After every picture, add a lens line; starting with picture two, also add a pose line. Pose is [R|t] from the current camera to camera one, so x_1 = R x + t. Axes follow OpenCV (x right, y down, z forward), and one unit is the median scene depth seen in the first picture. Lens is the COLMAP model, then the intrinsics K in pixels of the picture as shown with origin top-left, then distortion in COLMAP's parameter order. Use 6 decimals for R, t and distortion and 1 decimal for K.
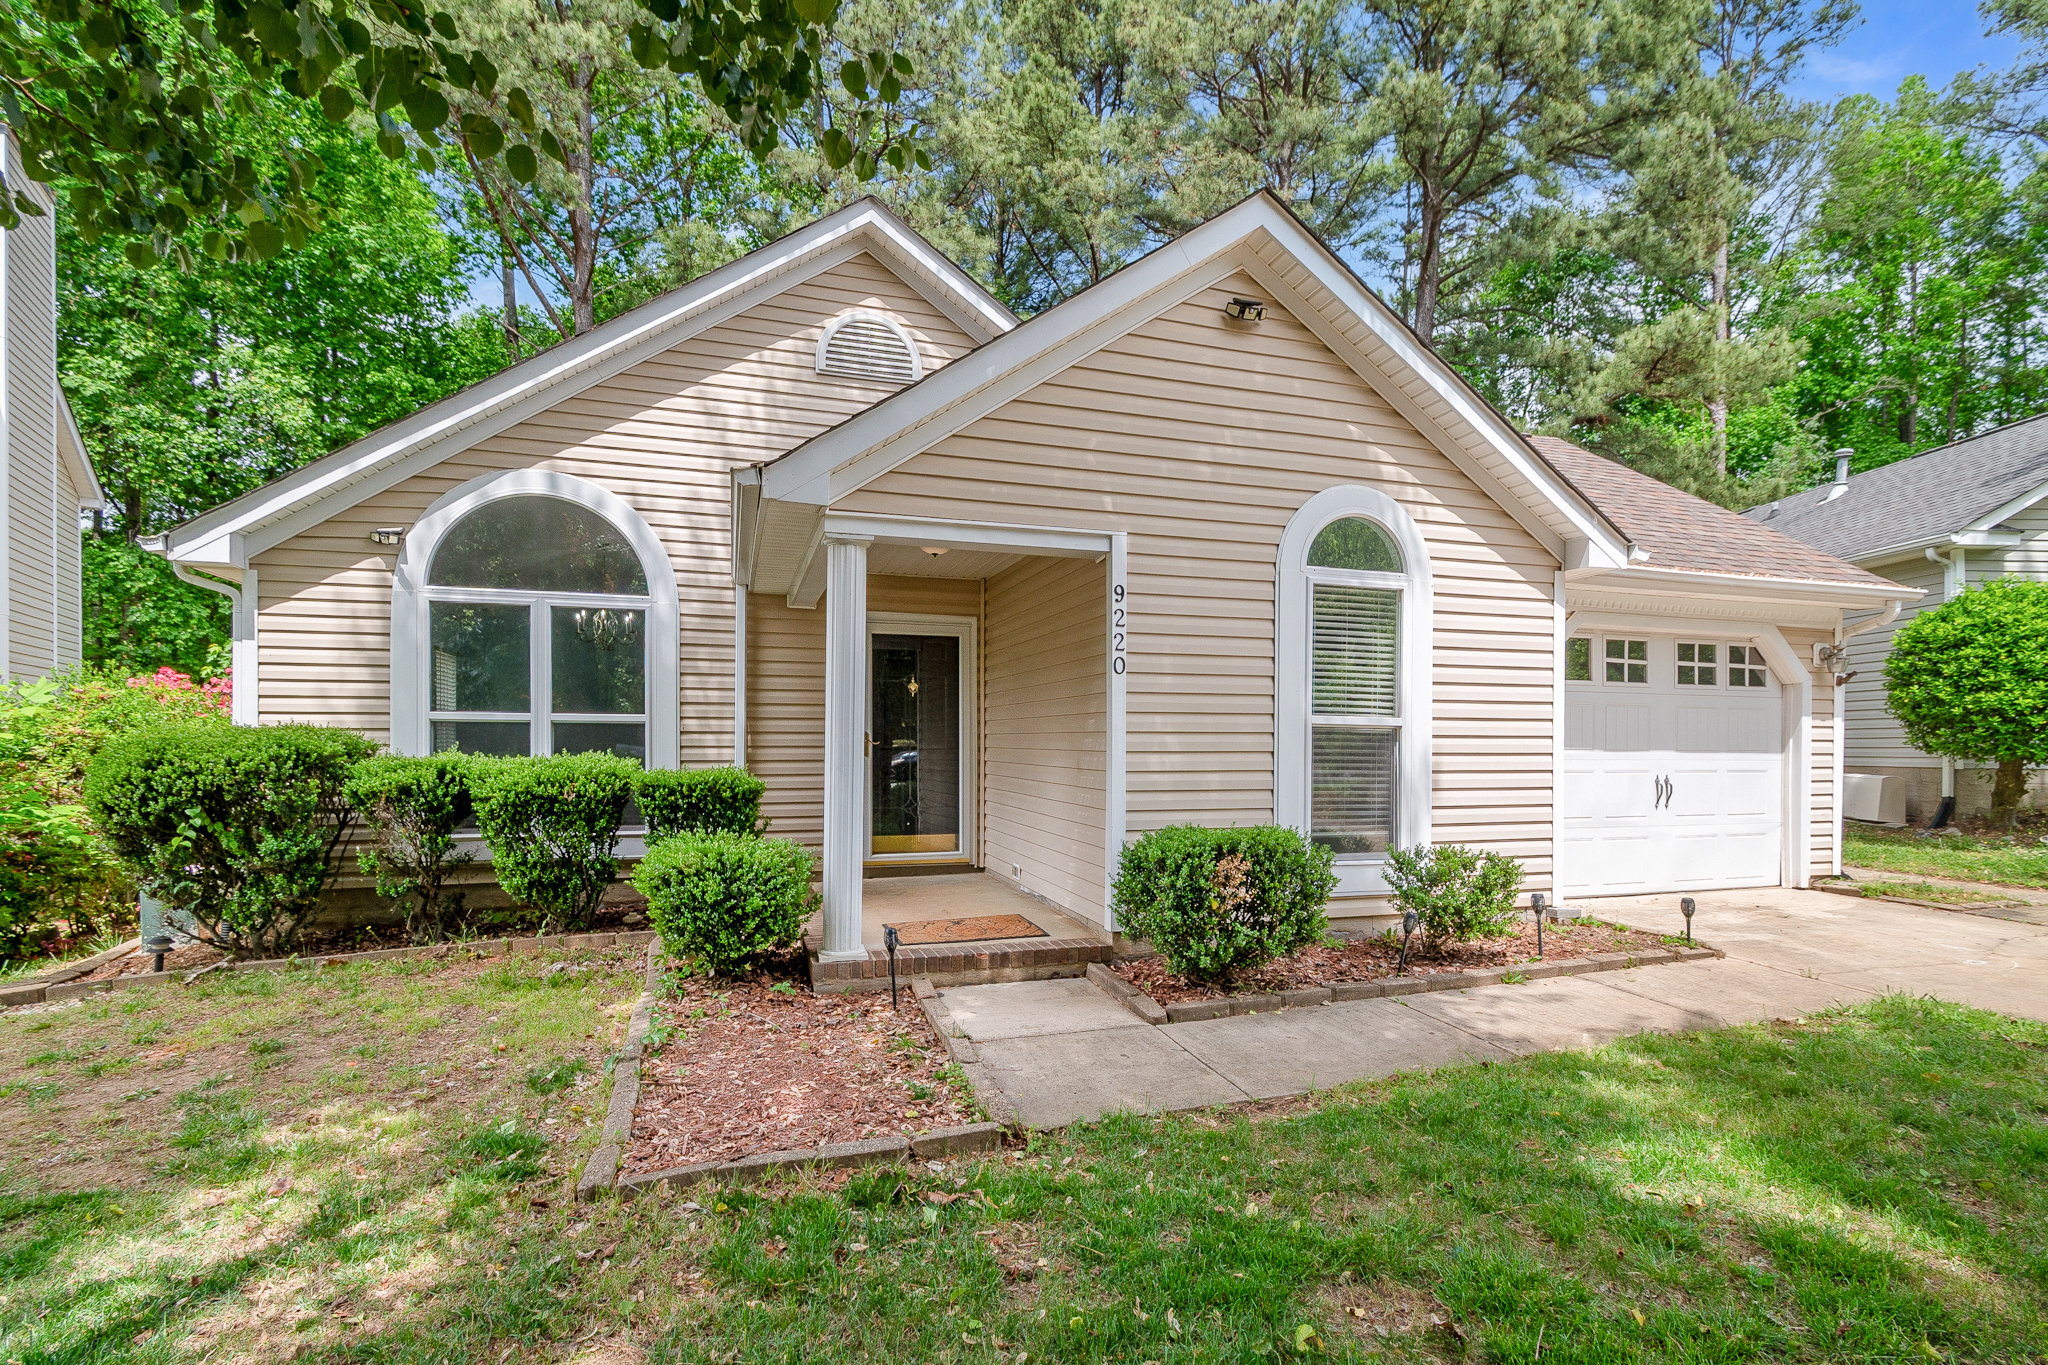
lens RADIAL K [[899.8, 0, 1036.7], [0, 899.8, 719.4], [0, 0, 1]] dist [0.001893, -0.000464]
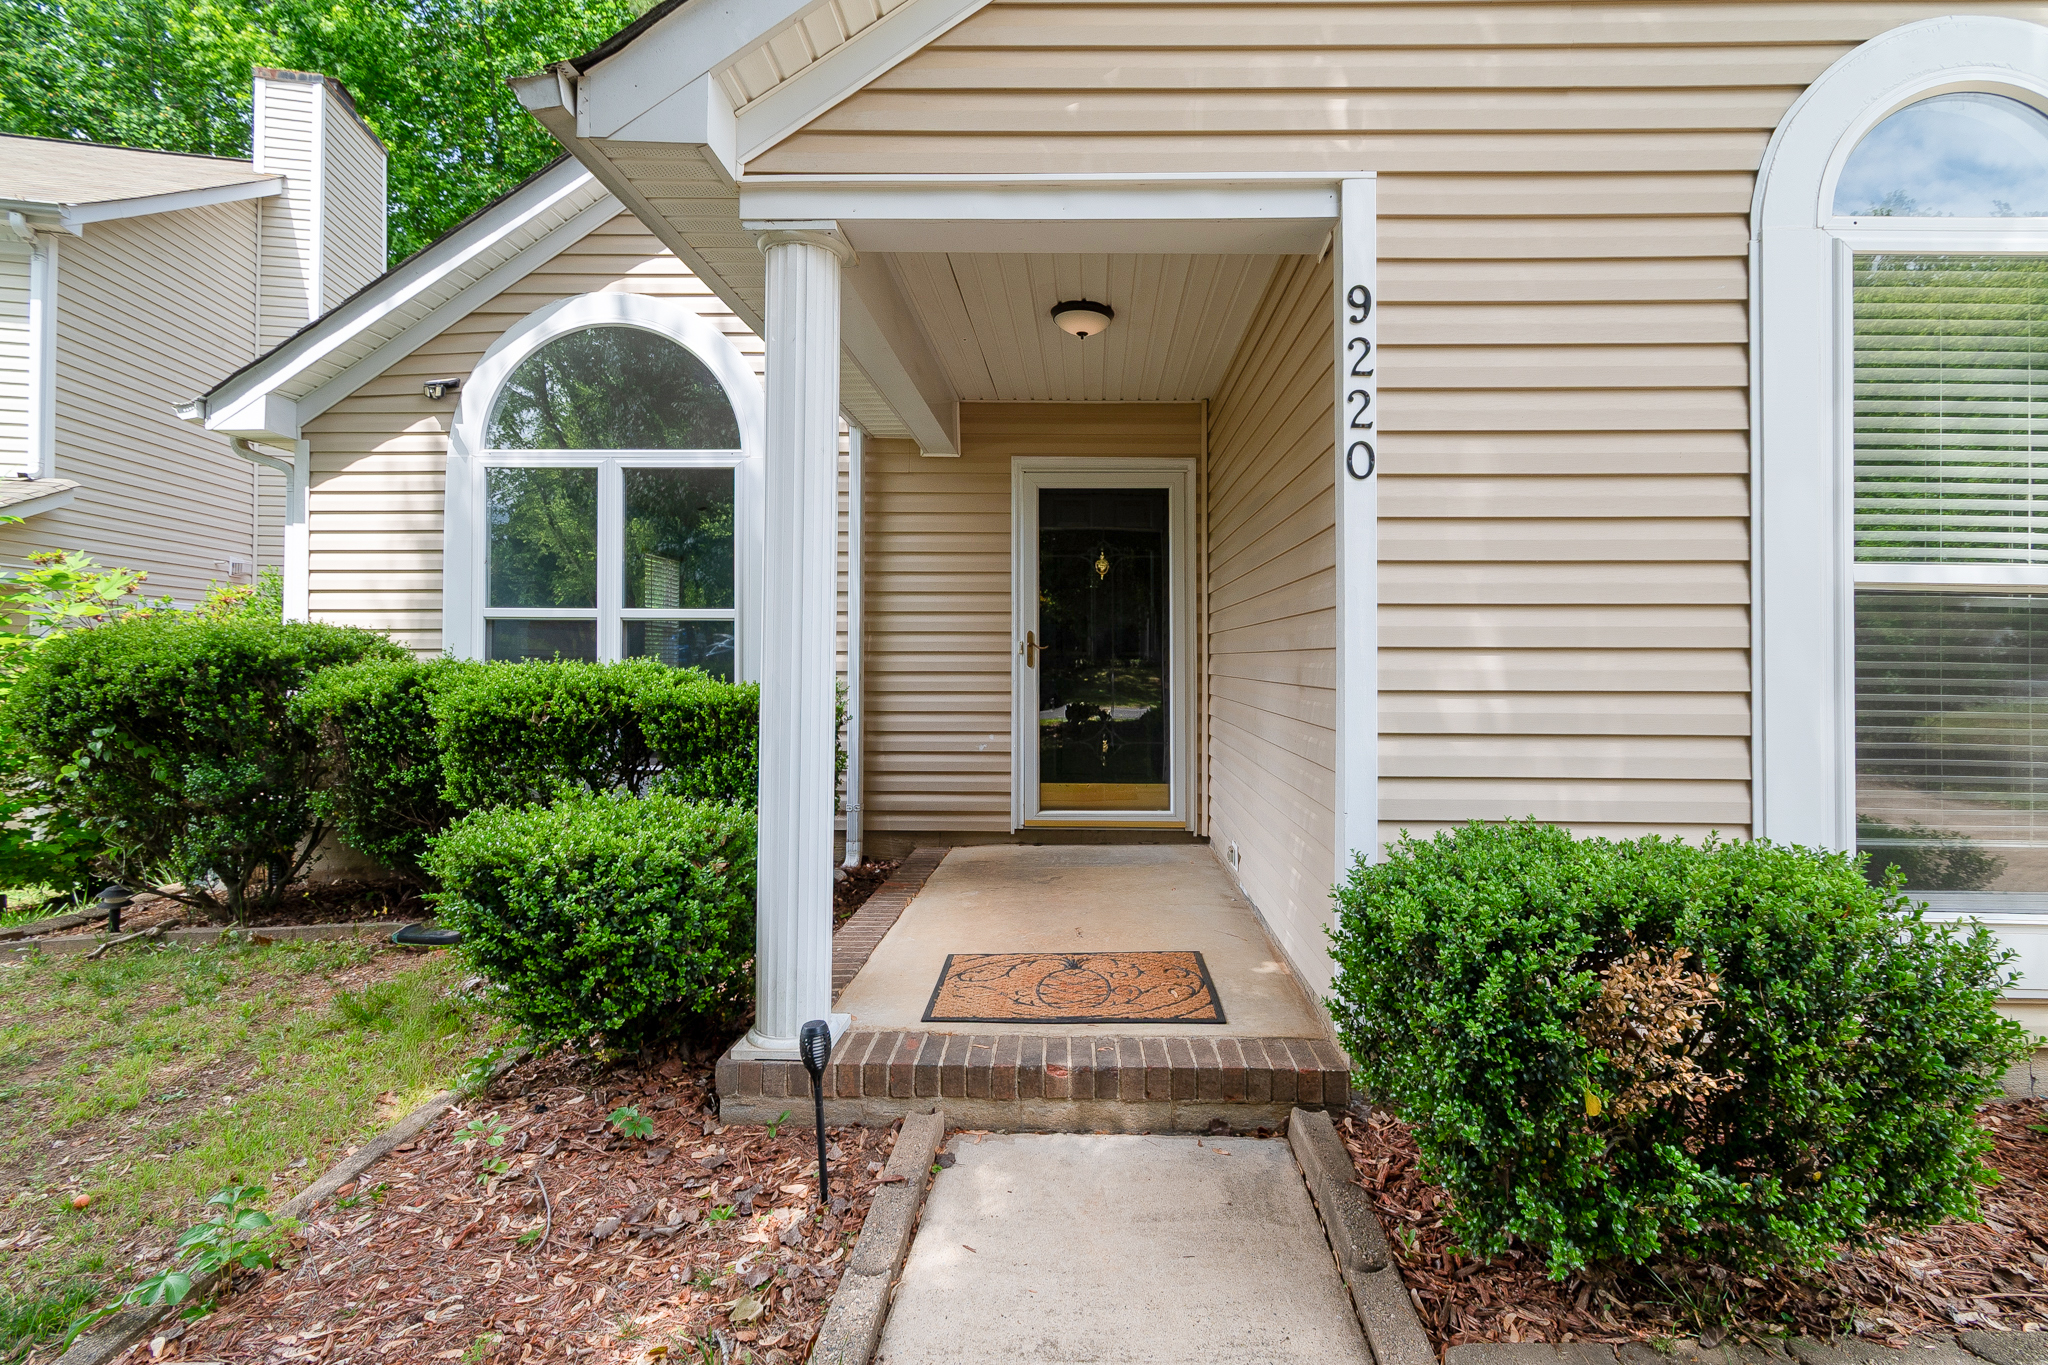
lens RADIAL K [[905.0, 0, 1097.3], [0, 905.0, 635.4], [0, 0, 1]] dist [0.010550, -0.005348]
pose [[0.950848, -0.008857, -0.309532, 0.098792], [0.007401, 0.999955, -0.005878, 0.028900], [0.309570, 0.003298, 0.950871, 0.480516]]
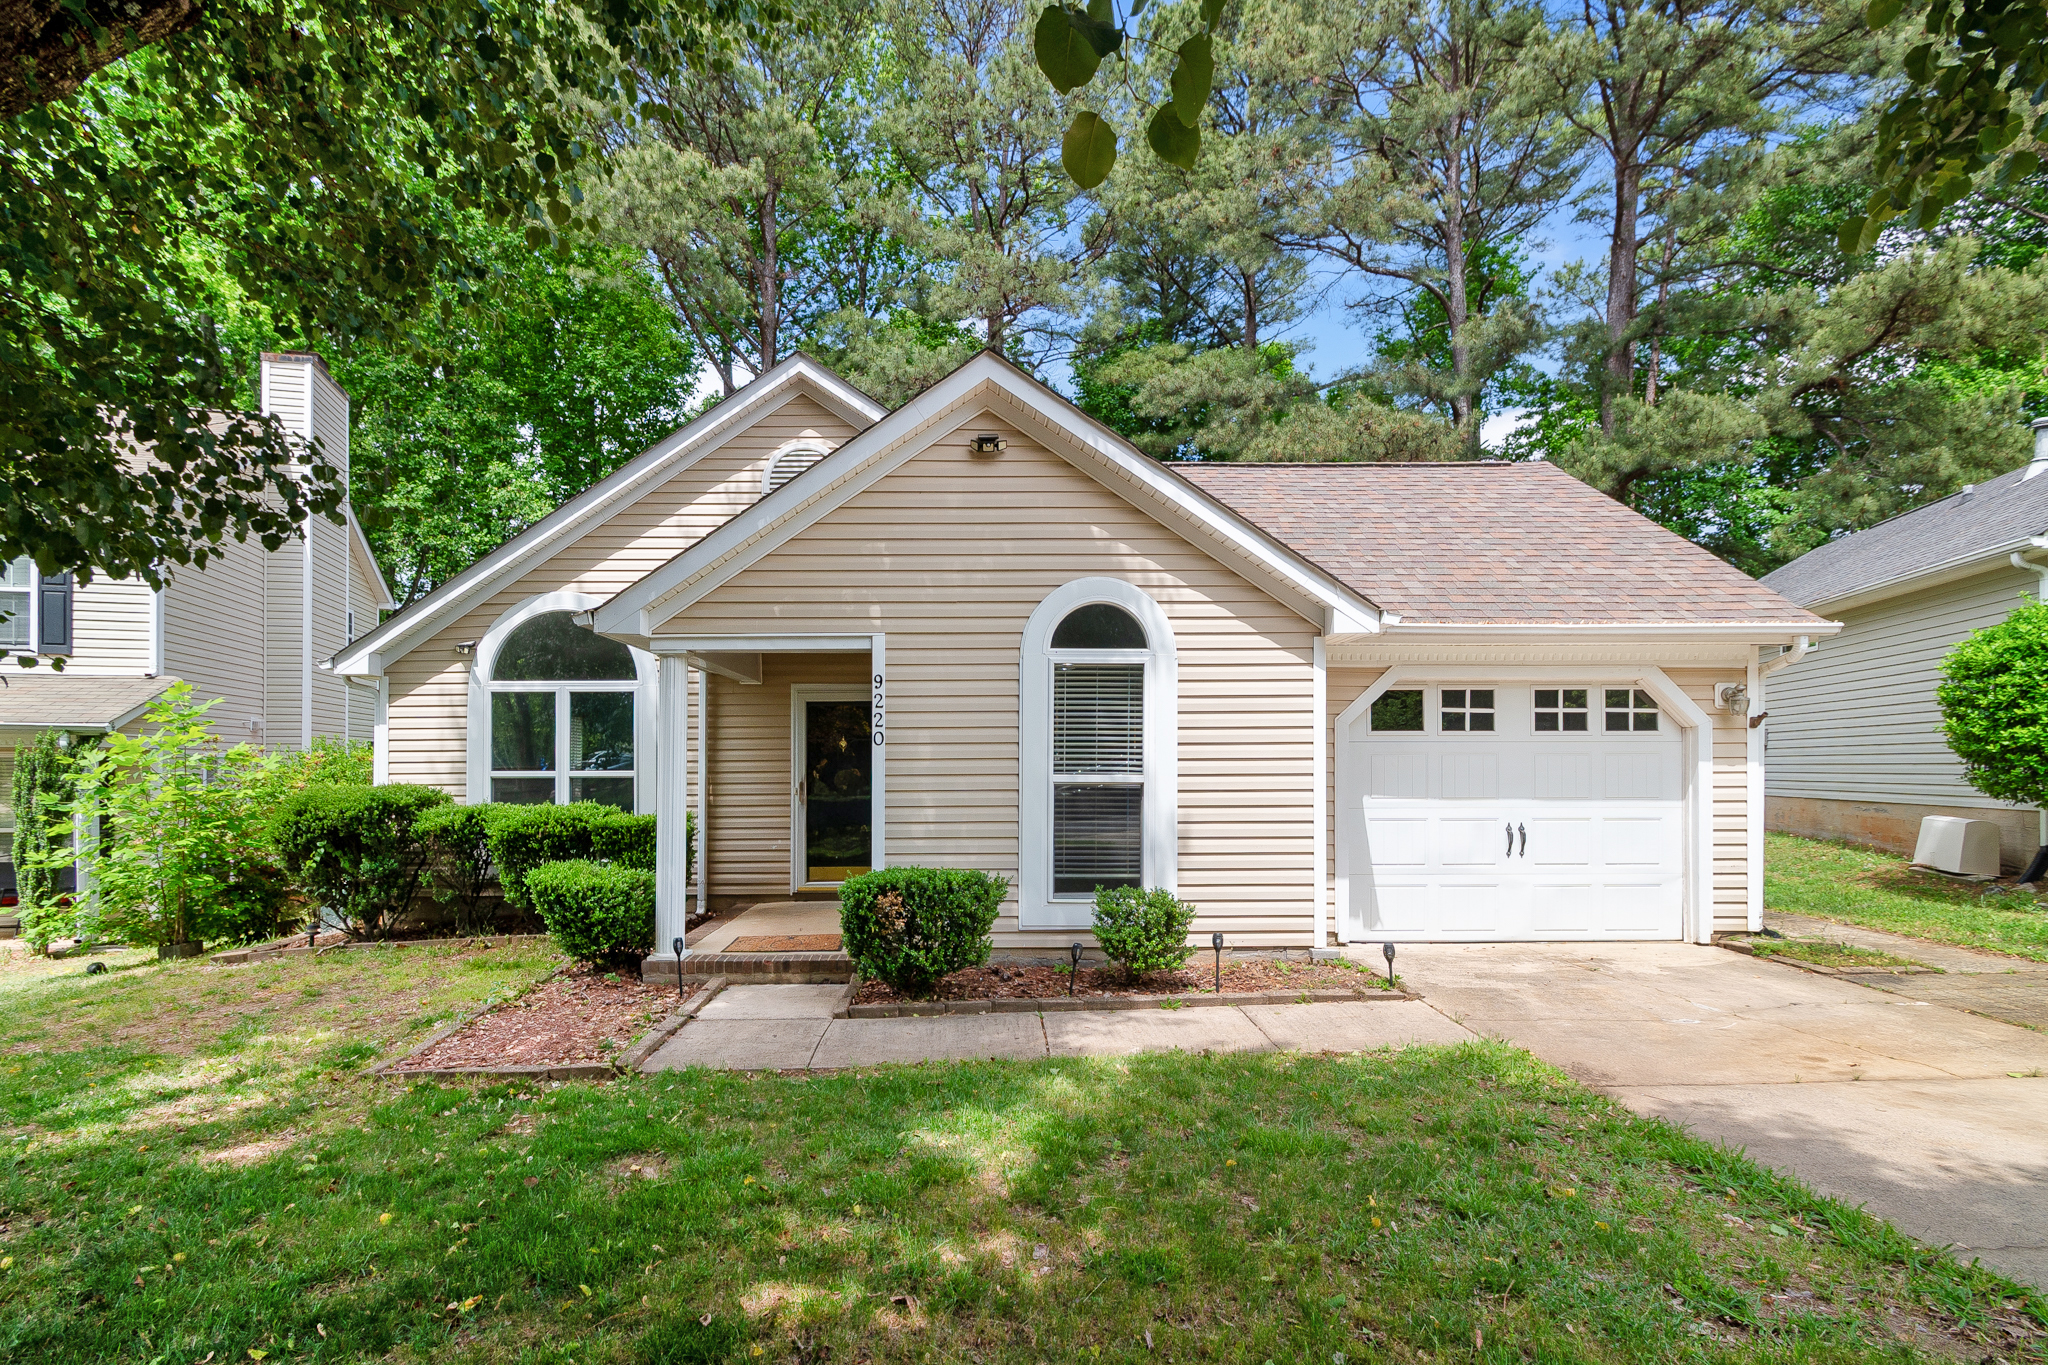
lens RADIAL K [[919.2, 0, 1007.0], [0, 919.2, 721.6], [0, 0, 1]] dist [0.001742, -0.000058]
pose [[0.961427, -0.021355, -0.274229, 0.575909], [0.015570, 0.999608, -0.023255, -0.046941], [0.274618, 0.018088, 0.961383, -0.180479]]
